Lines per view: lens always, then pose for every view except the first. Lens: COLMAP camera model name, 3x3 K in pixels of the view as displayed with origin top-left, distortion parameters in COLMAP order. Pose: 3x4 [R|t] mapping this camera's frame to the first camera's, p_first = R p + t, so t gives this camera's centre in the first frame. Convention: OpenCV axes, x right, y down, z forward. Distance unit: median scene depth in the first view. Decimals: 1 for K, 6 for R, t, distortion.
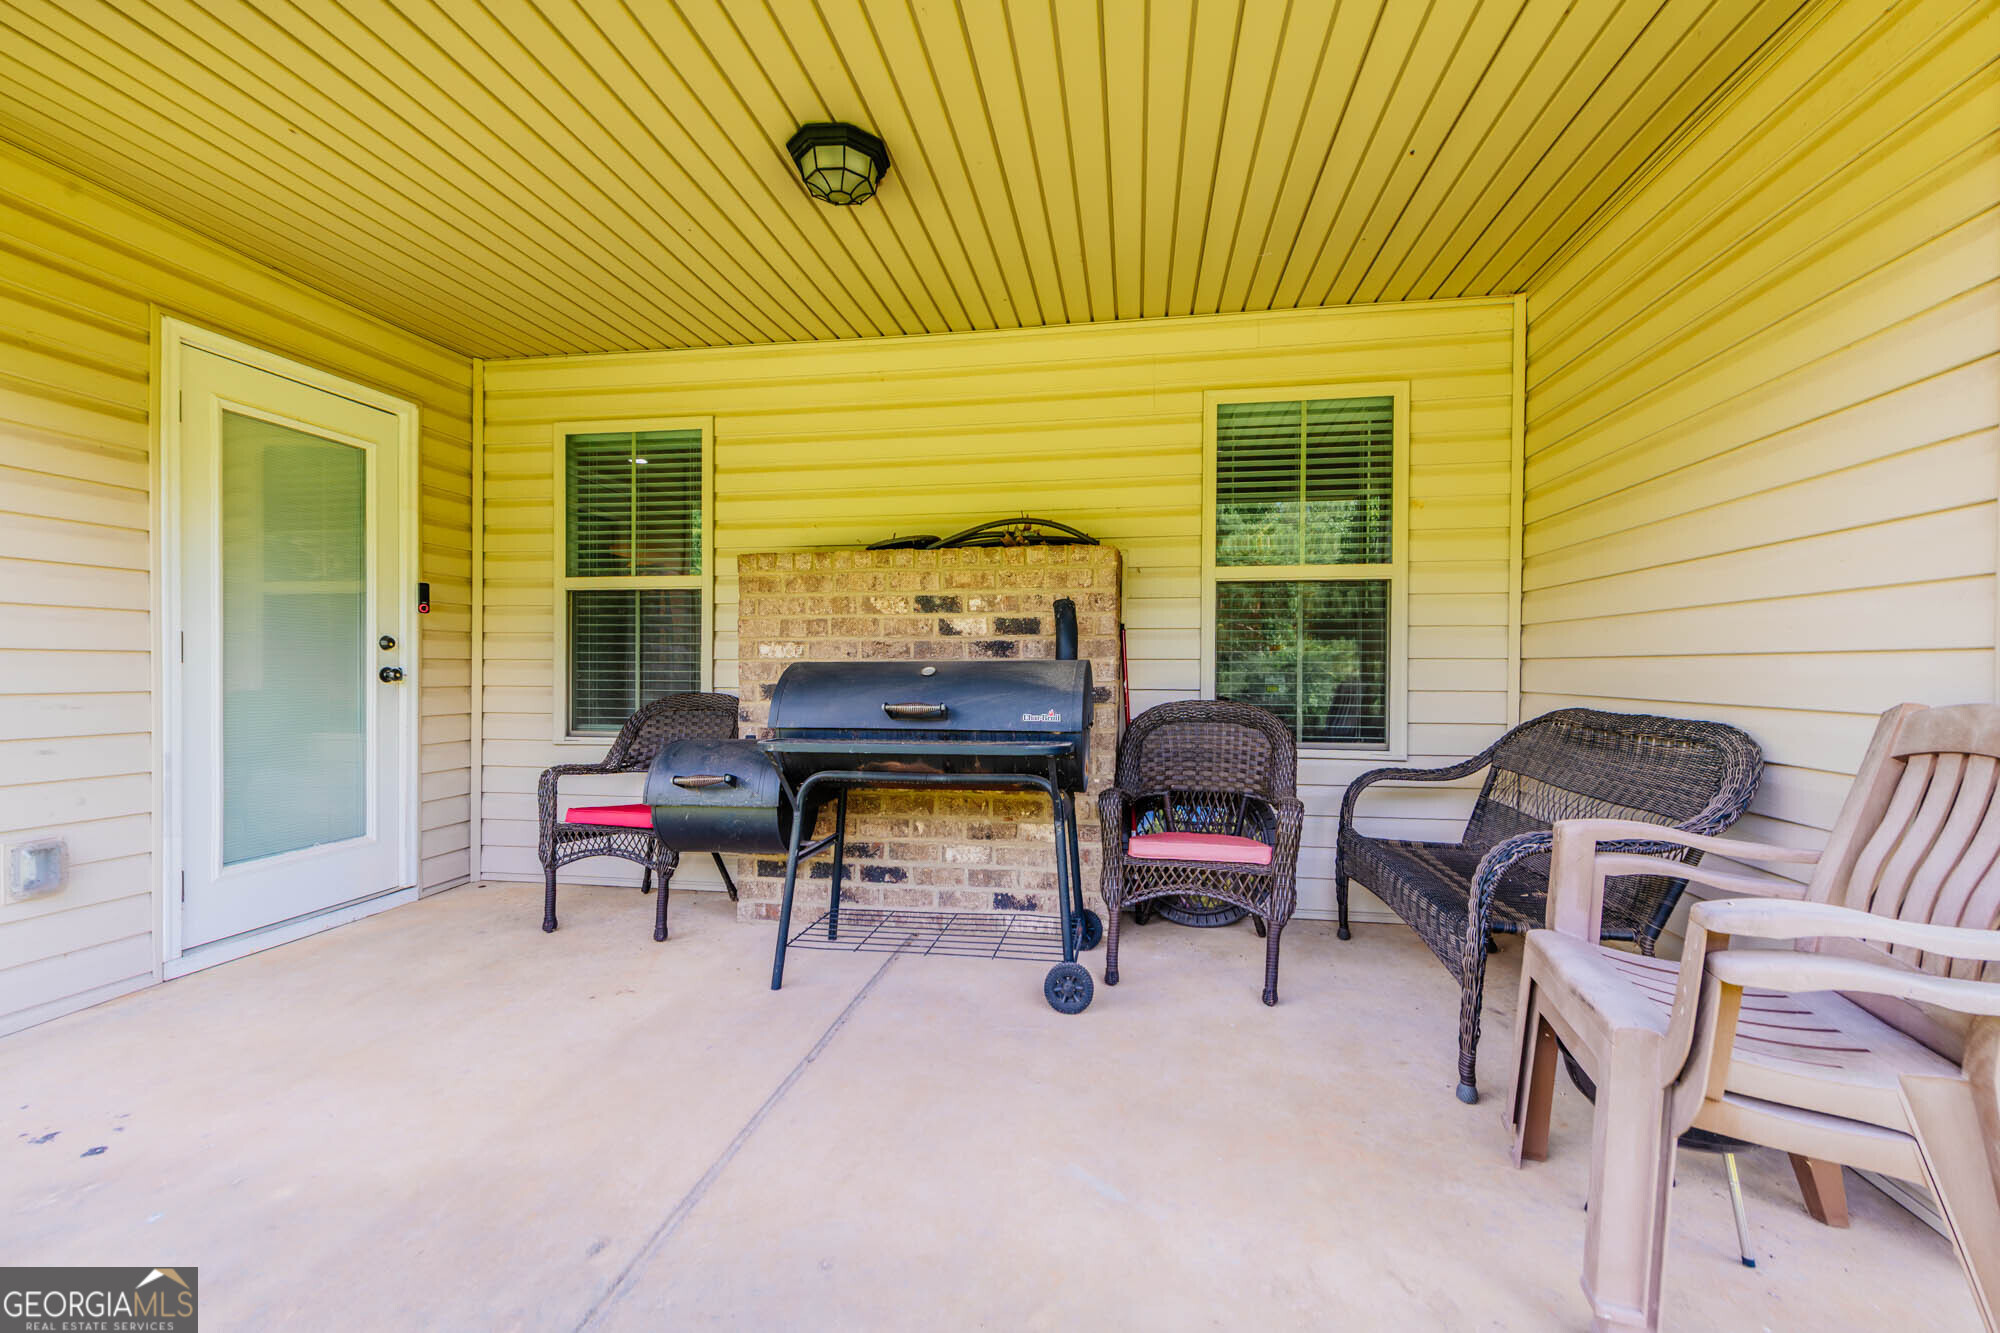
lens RADIAL K [[804.6, 0, 1011.3], [0, 804.6, 671.2], [0, 0, 1]] dist [0.002051, 0.000081]
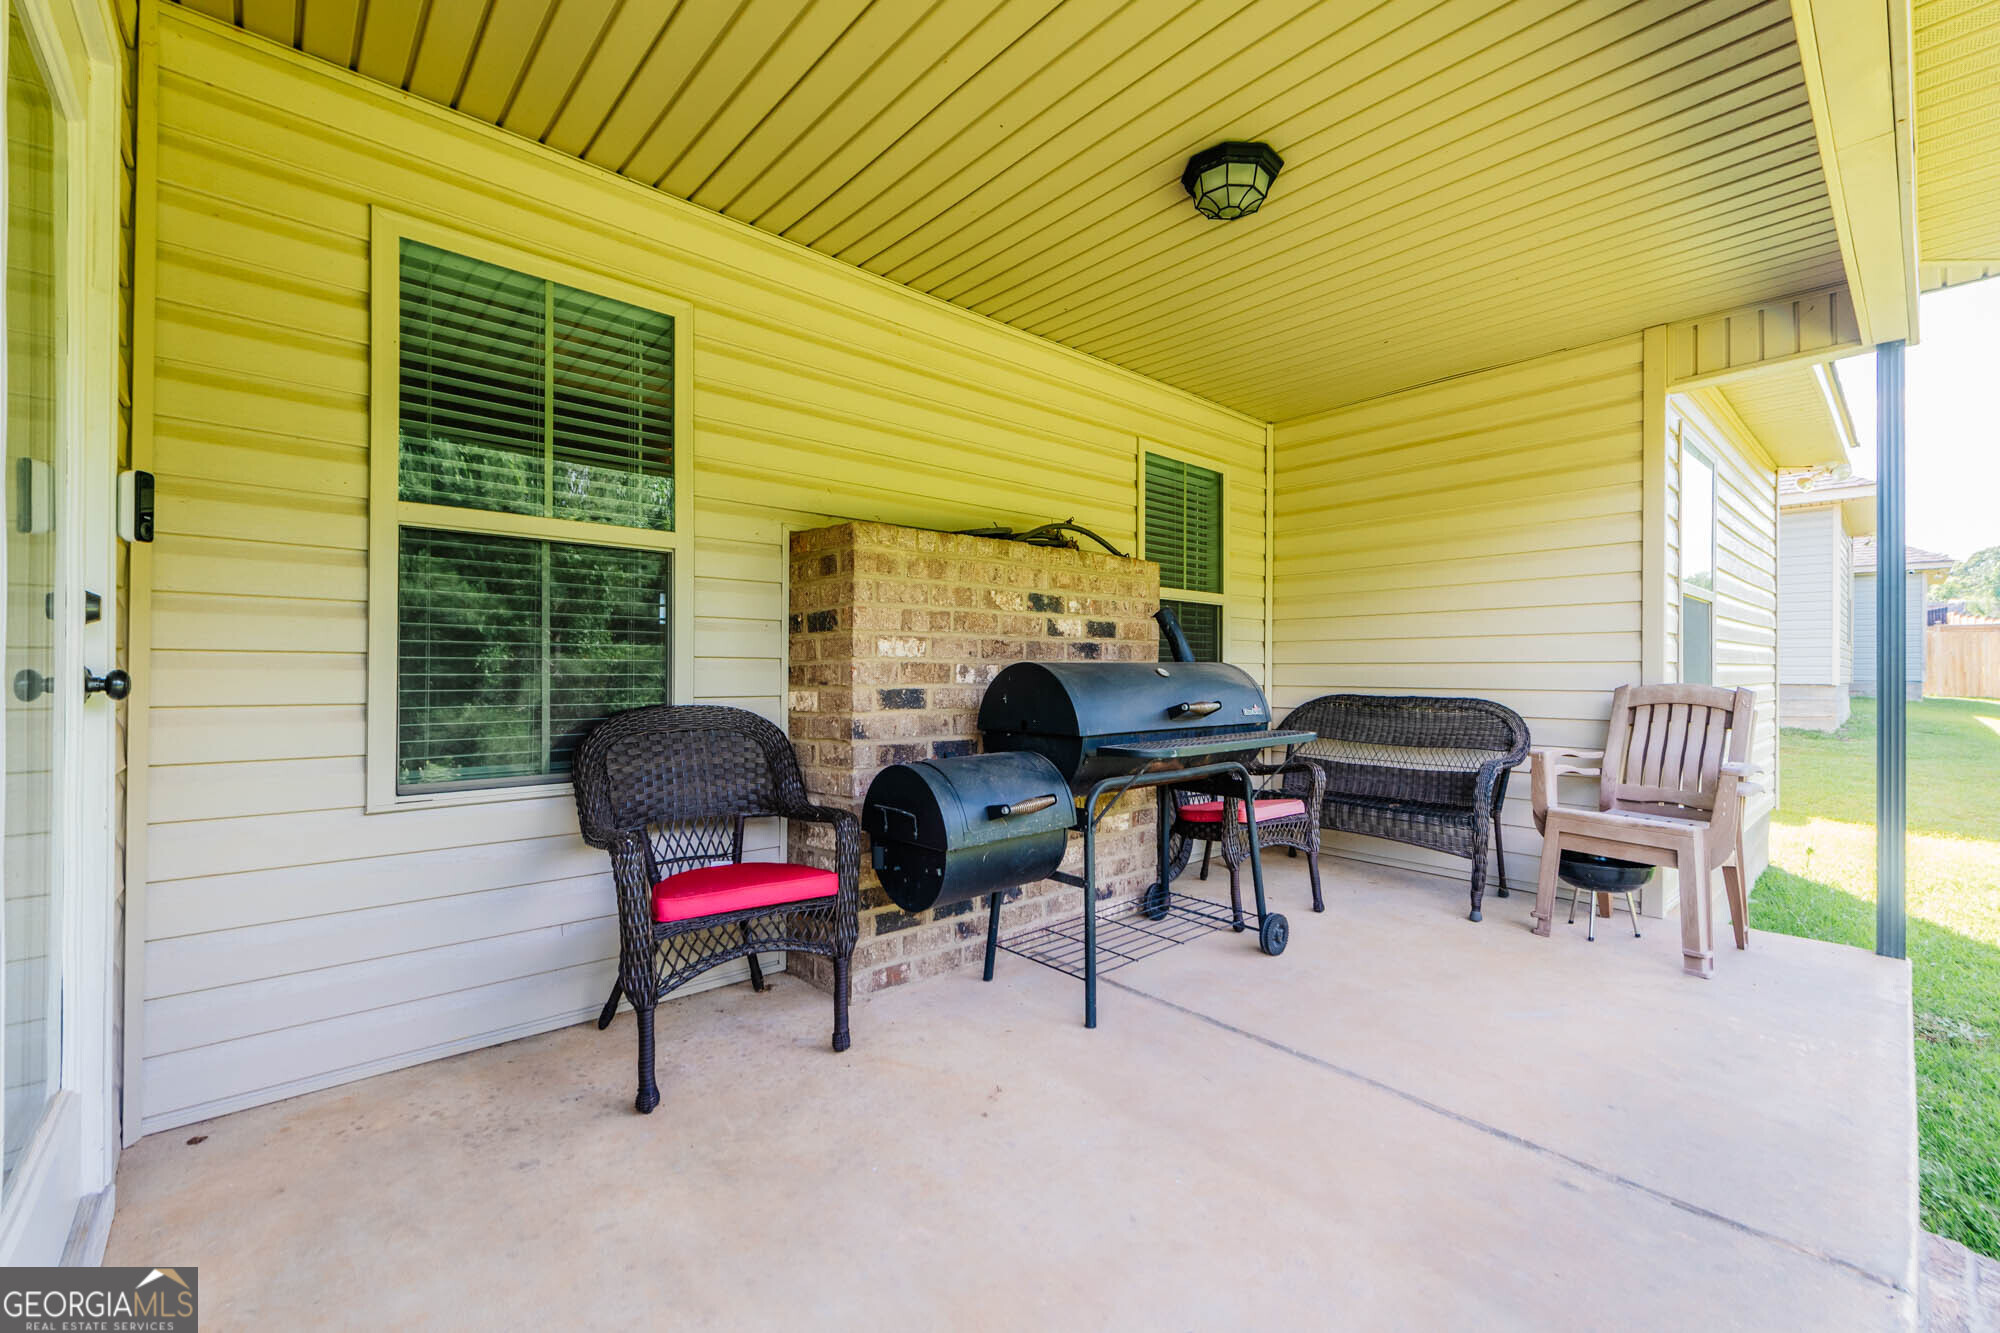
lens RADIAL K [[824.7, 0, 1000.0], [0, 824.7, 666.5], [0, 0, 1]] dist [-0.003034, -0.000218]
pose [[0.633153, 0.003660, 0.774018, -0.883145], [0.002888, 0.999971, -0.007090, -0.000479], [-0.774021, 0.006725, 0.633124, 0.409246]]
